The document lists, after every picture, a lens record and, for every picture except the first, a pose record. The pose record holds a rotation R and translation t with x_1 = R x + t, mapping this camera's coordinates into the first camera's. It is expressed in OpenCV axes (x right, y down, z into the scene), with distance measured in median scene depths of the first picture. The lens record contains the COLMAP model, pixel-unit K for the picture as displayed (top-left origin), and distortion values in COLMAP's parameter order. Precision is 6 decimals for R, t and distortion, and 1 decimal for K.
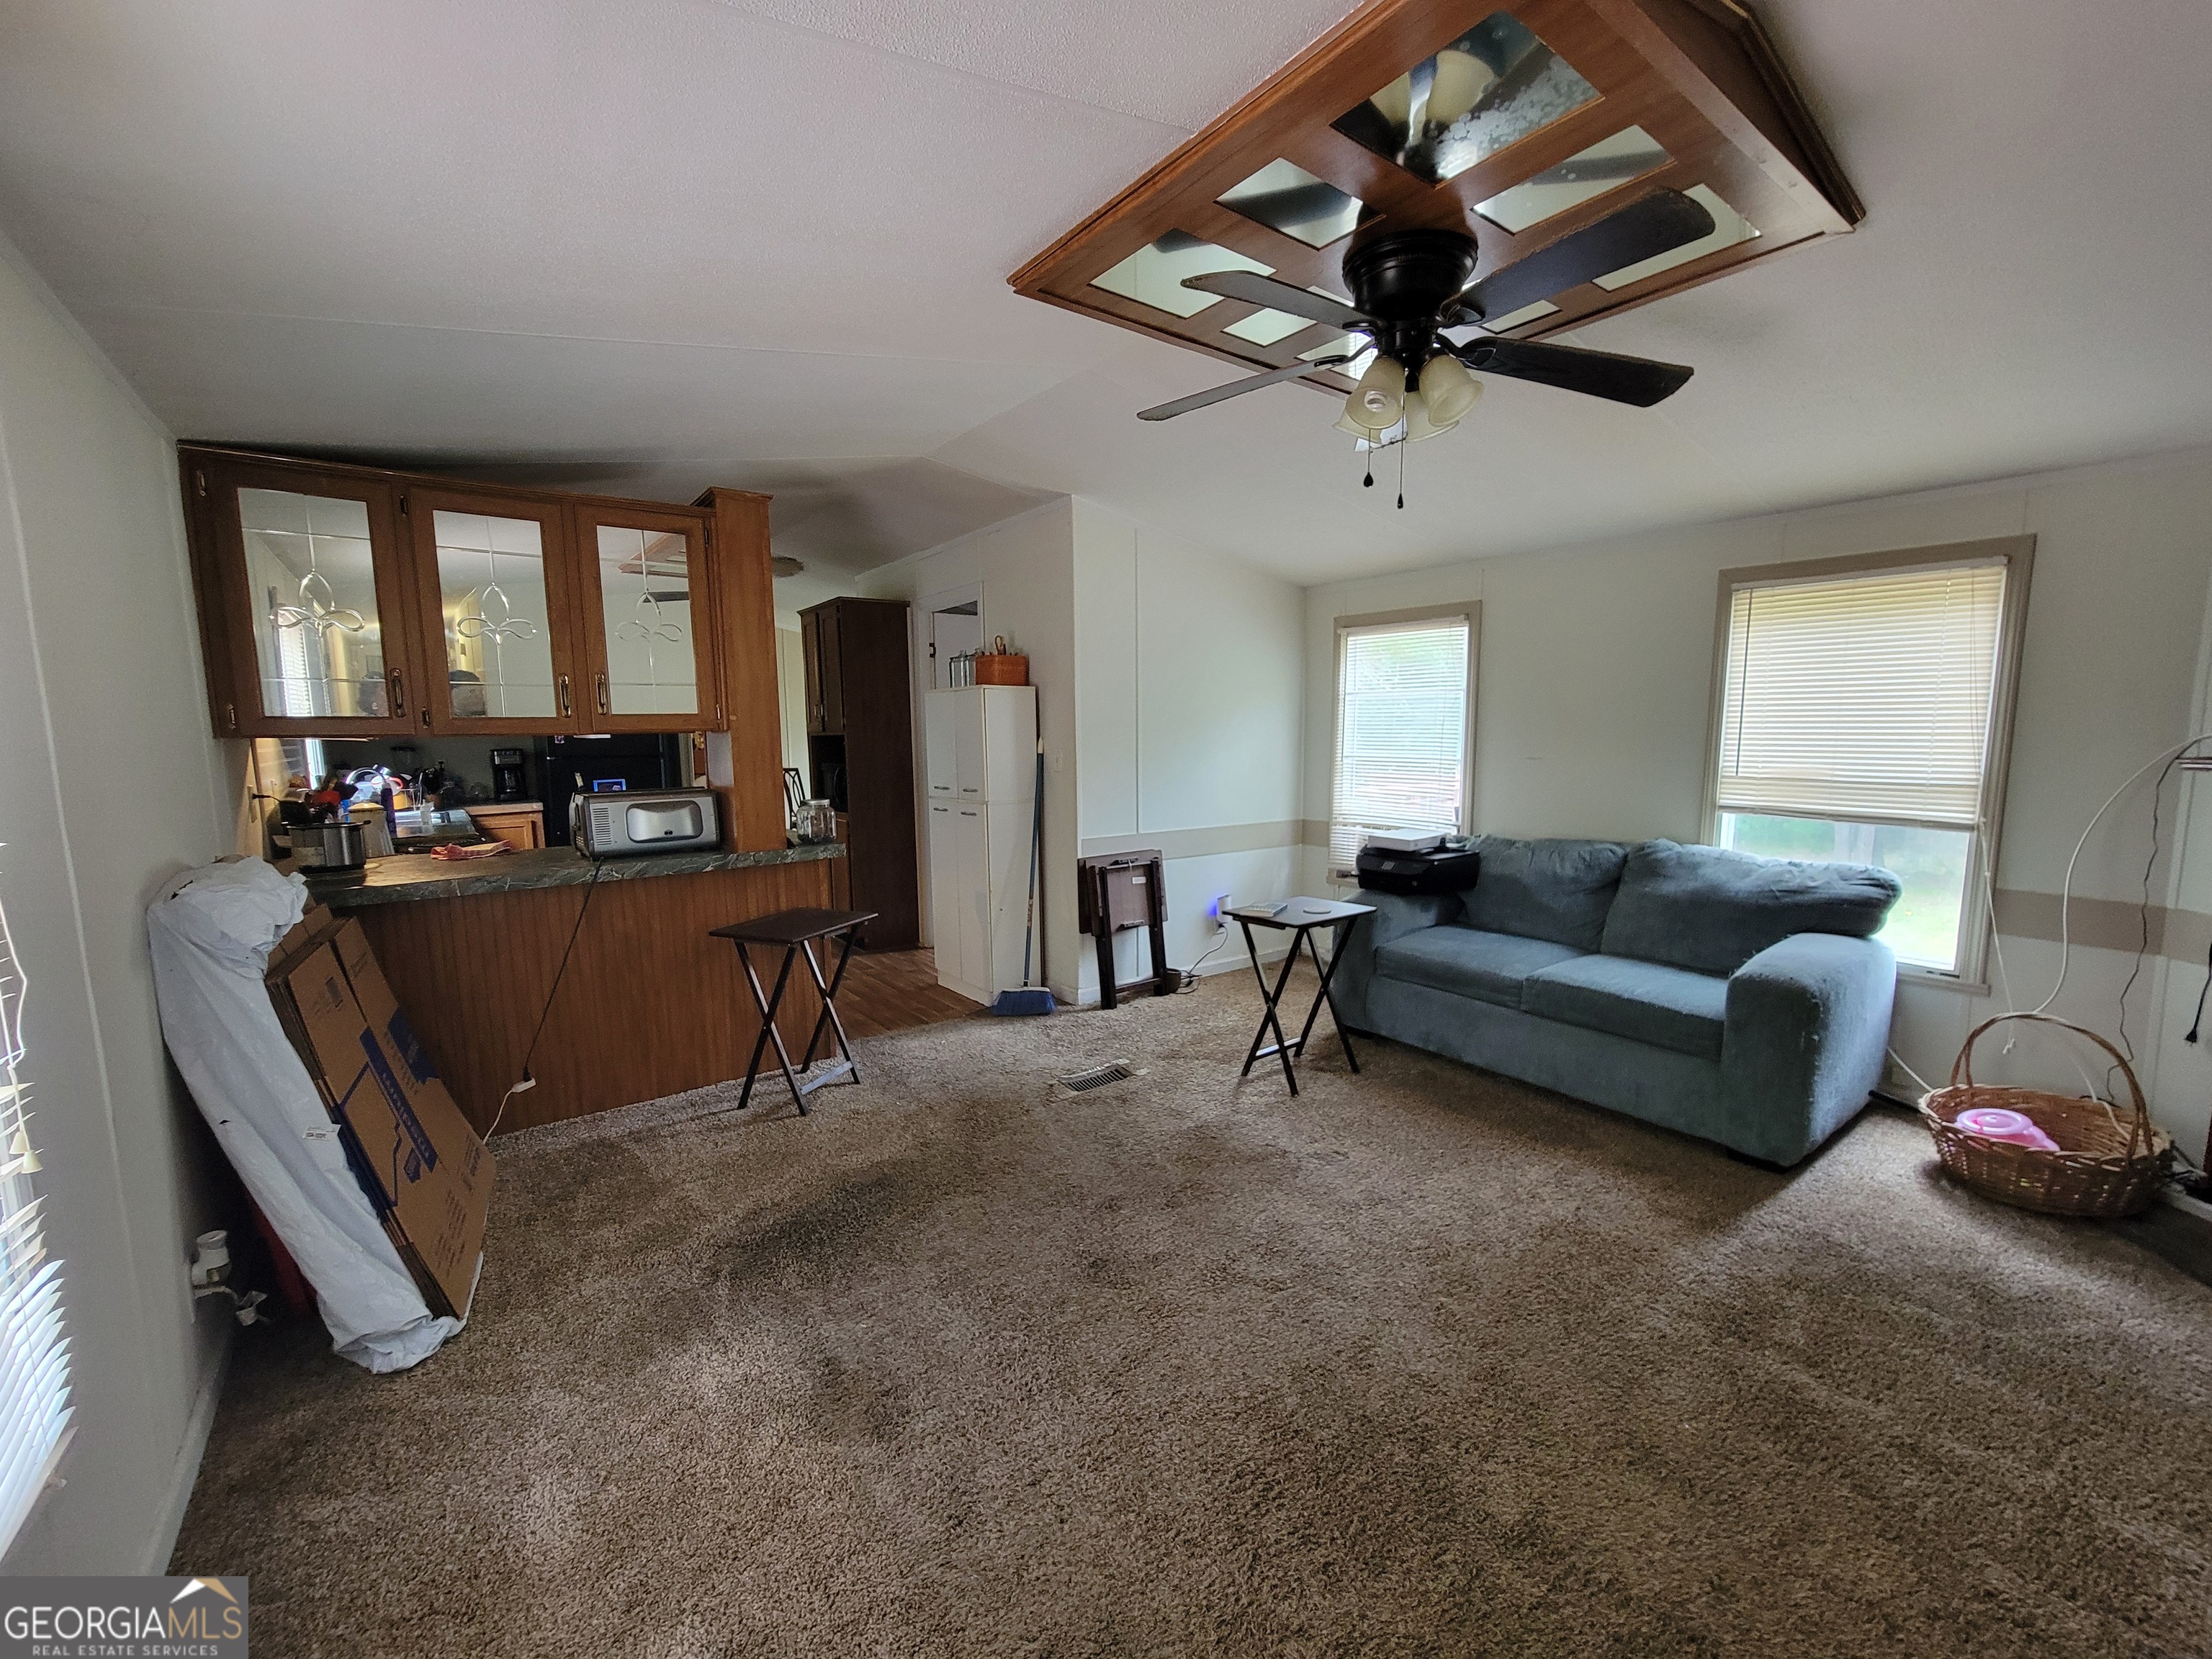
lens RADIAL K [[906.0, 0, 1100.9], [0, 906.0, 838.4], [0, 0, 1]] dist [-0.000893, 0.000071]
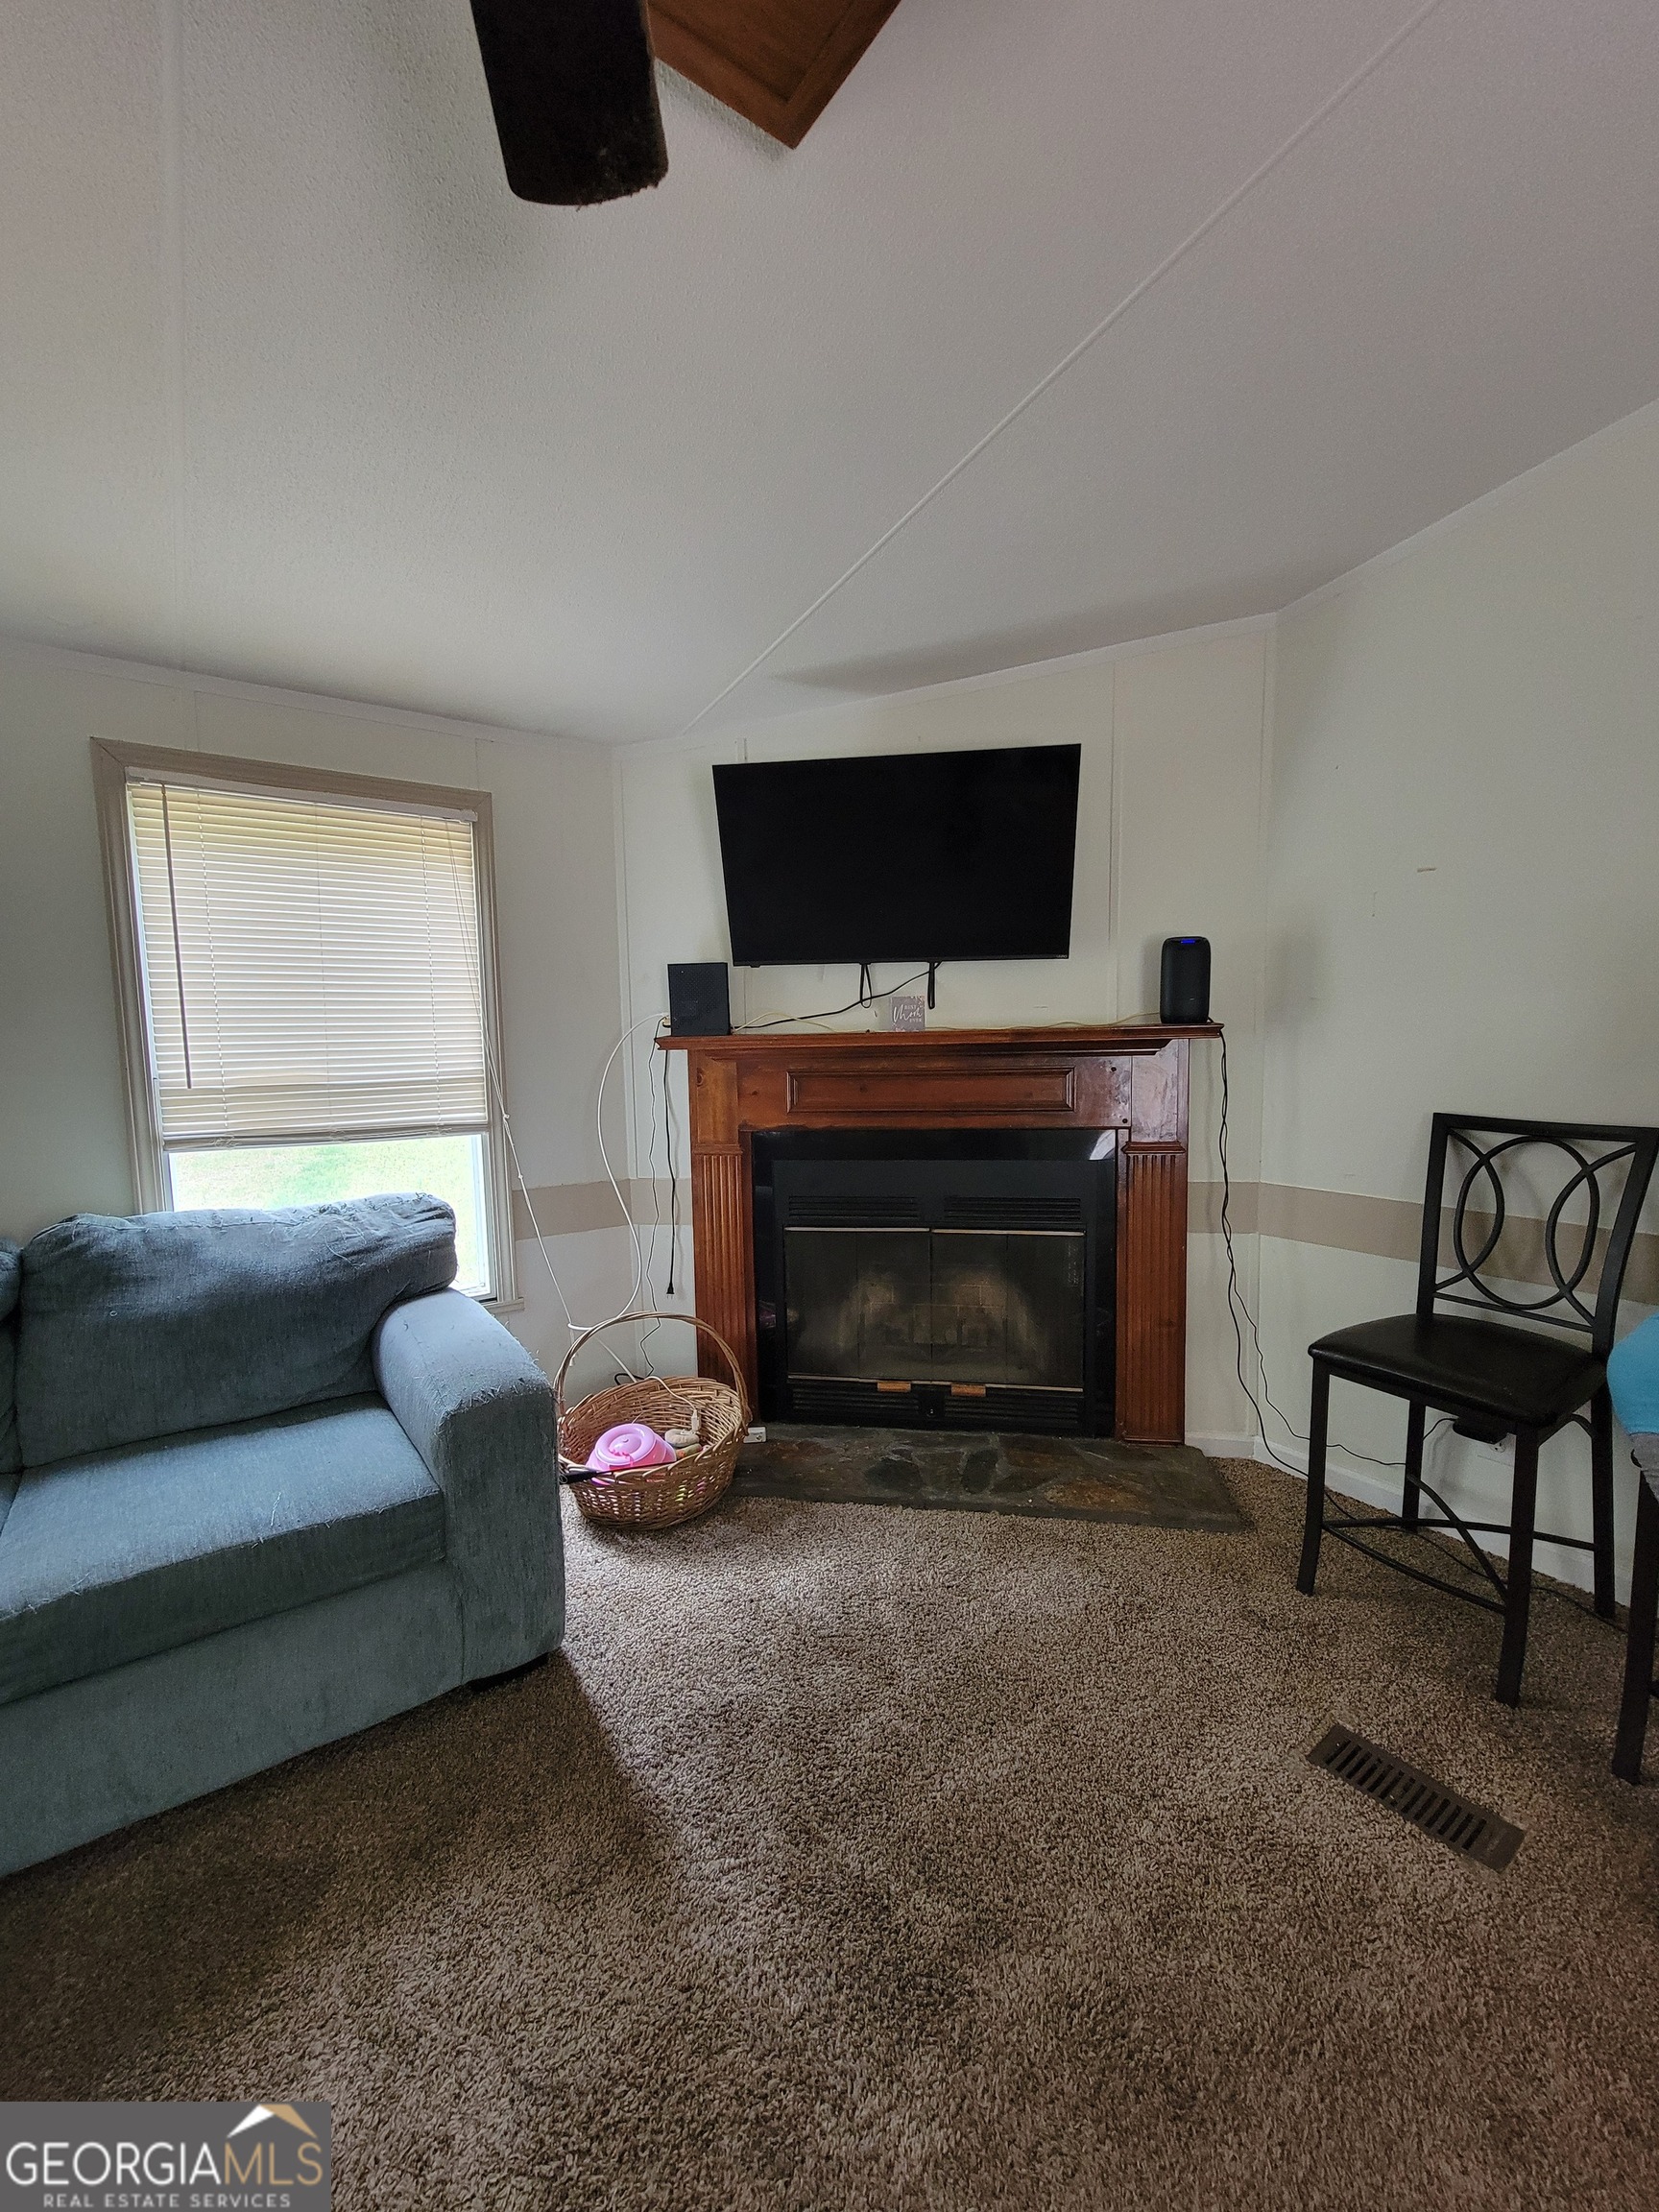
lens RADIAL K [[906.0, 0, 831.2], [0, 906.0, 1117.0], [0, 0, 1]] dist [-0.000893, 0.000071]
pose [[0.018593, -0.105527, 0.994243, 0.111773], [0.132107, 0.985955, 0.102177, -0.064204], [-0.991061, 0.129446, 0.032272, 0.634909]]
